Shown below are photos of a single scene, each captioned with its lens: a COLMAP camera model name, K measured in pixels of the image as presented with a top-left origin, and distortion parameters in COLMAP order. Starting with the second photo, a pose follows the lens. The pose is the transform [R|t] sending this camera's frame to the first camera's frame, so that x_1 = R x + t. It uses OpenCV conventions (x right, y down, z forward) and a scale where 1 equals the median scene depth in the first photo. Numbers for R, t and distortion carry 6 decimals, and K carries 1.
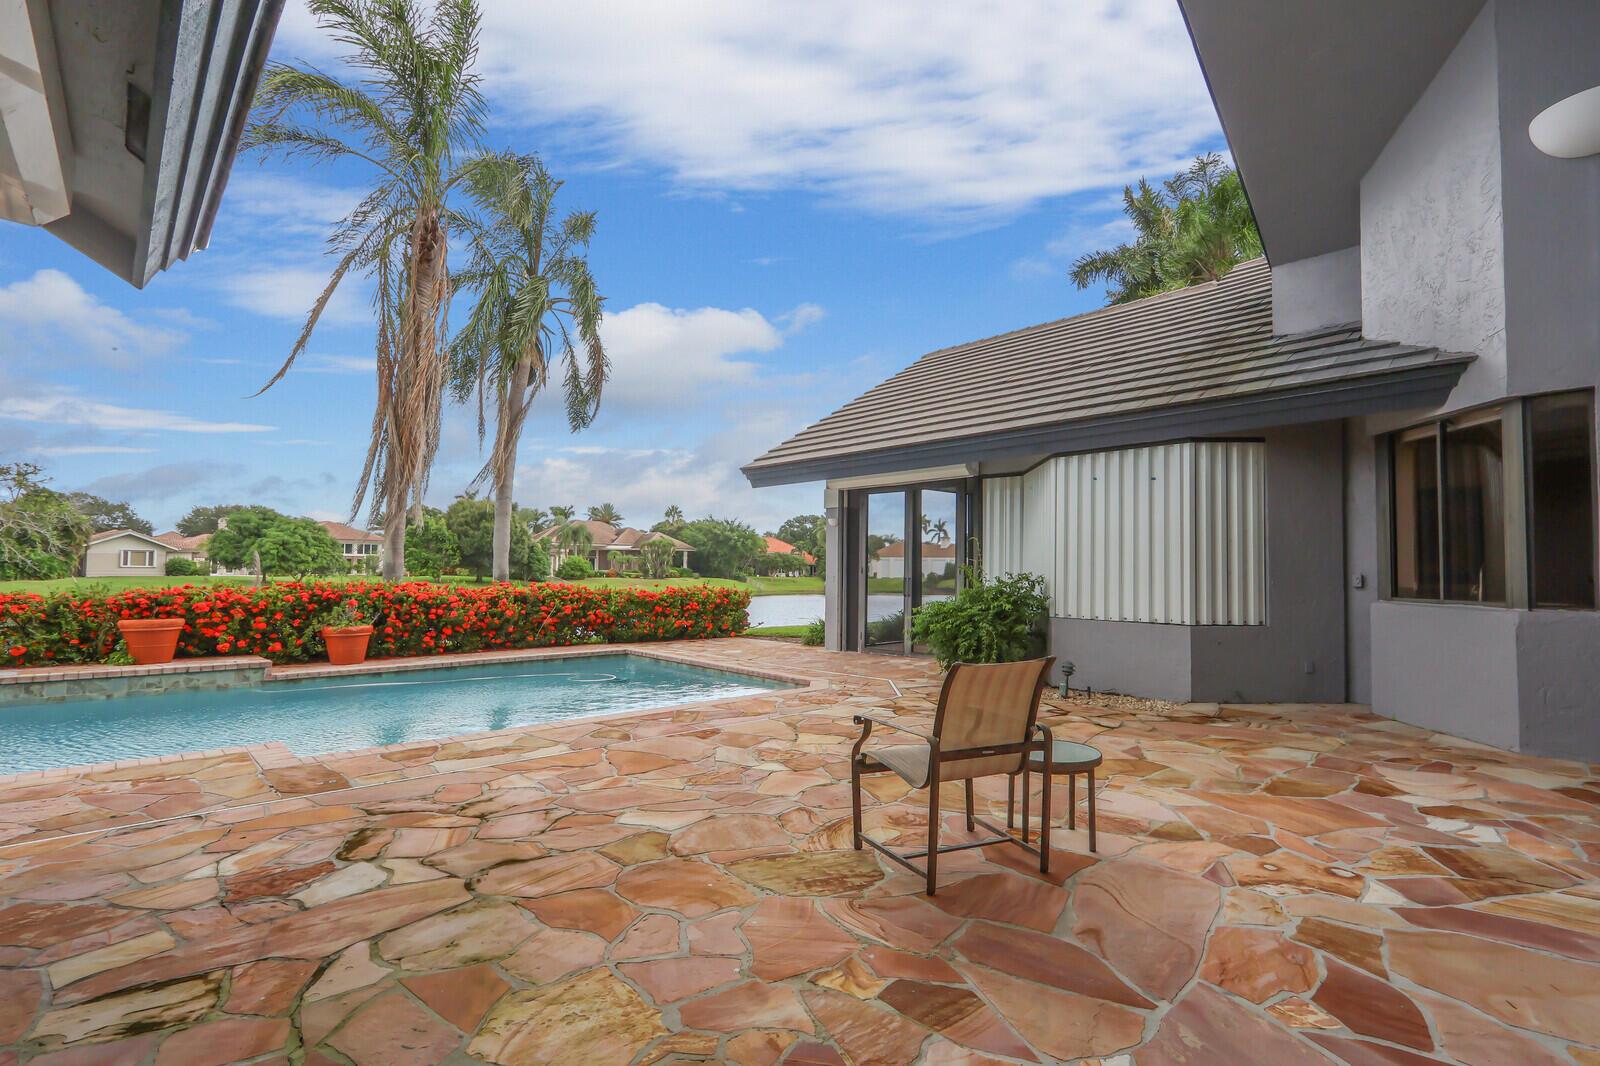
lens RADIAL K [[727.8, 0, 795.5], [0, 727.8, 565.6], [0, 0, 1]] dist [-0.001380, -0.000245]
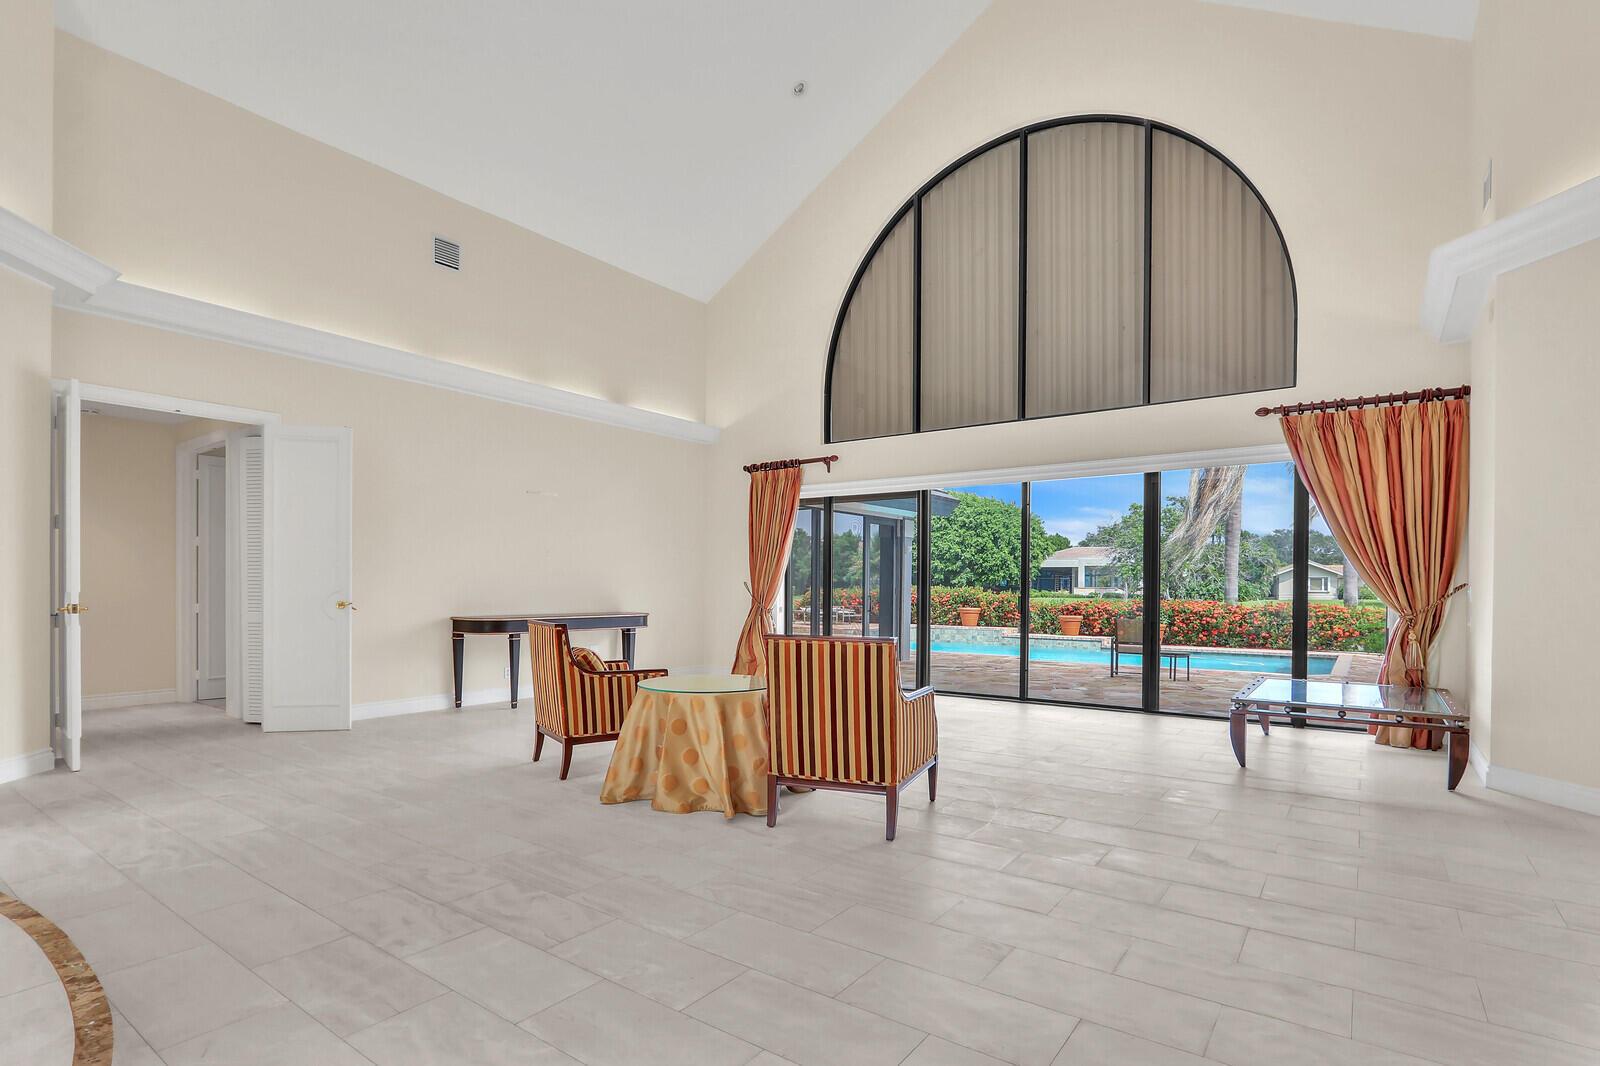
lens RADIAL K [[779.9, 0, 819.3], [0, 779.9, 591.2], [0, 0, 1]] dist [-0.017395, 0.000001]
pose [[0.199419, -0.002647, -0.979911, 1.118743], [0.004619, 0.999988, -0.001762, 0.001665], [0.979903, -0.004175, 0.199429, -0.184543]]
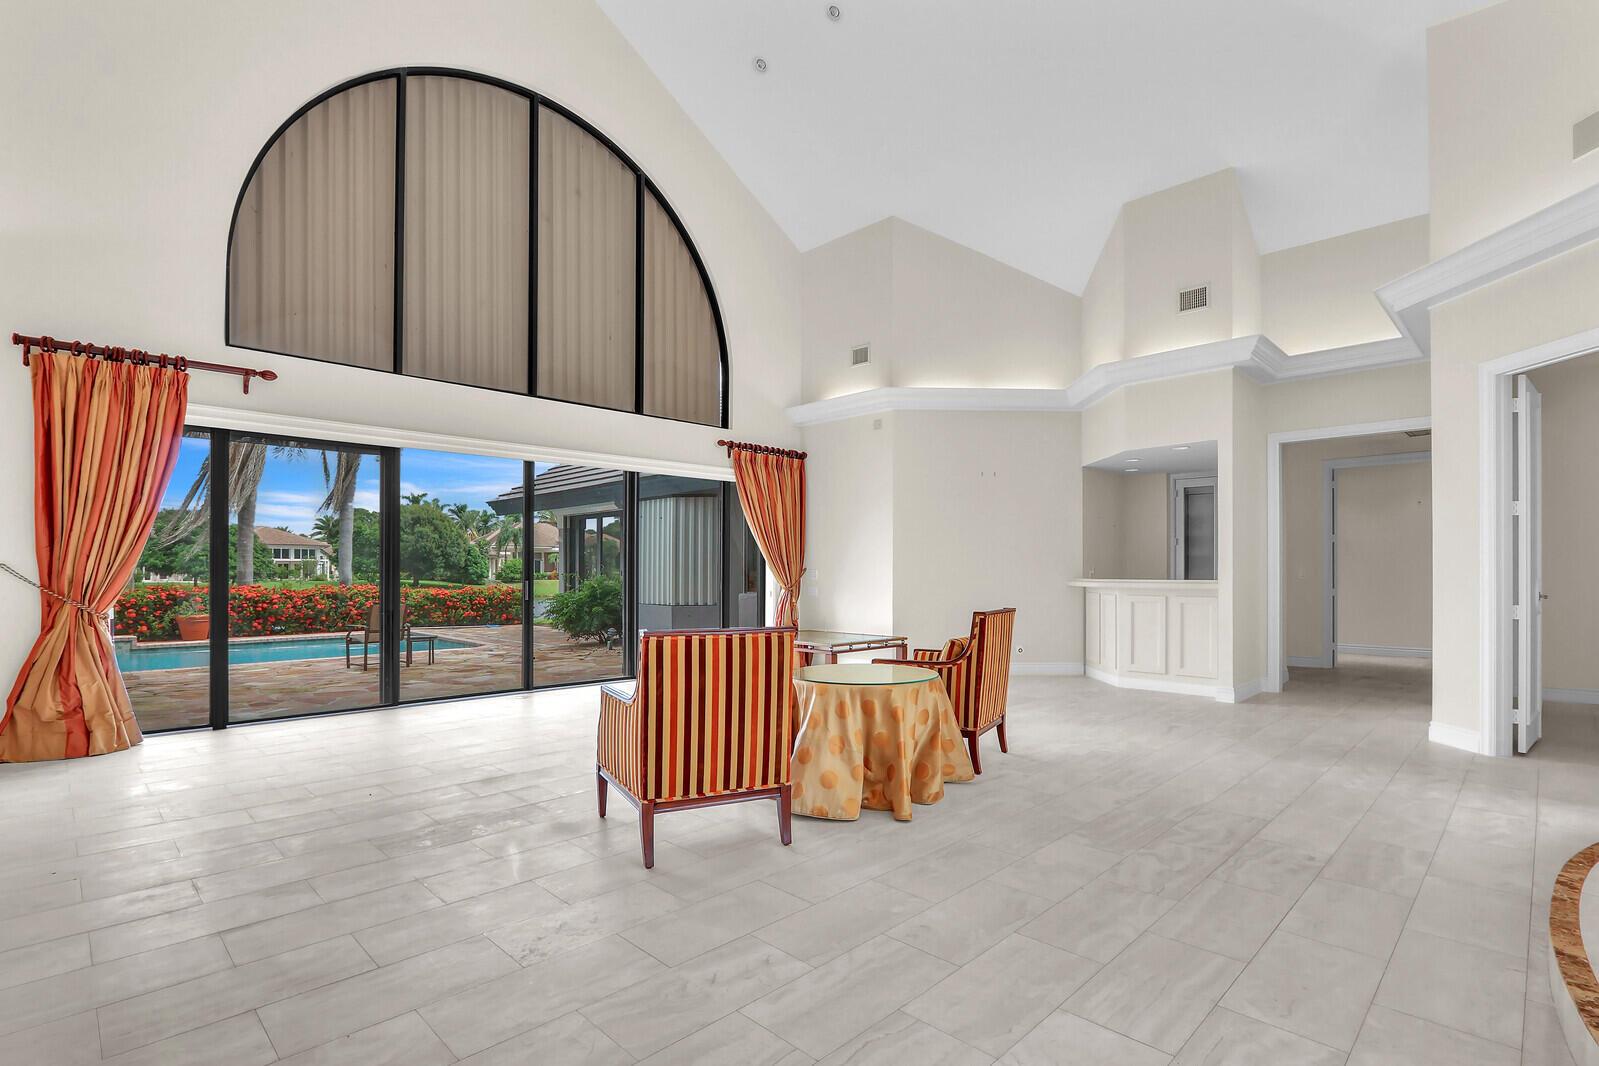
lens RADIAL K [[766.0, 0, 808.1], [0, 766.0, 566.7], [0, 0, 1]] dist [-0.017248, 0.000171]
pose [[0.999354, -0.009895, 0.034537, 0.594957], [0.009813, 0.999949, 0.002539, -0.007200], [-0.034561, -0.002199, 0.999400, -0.597744]]
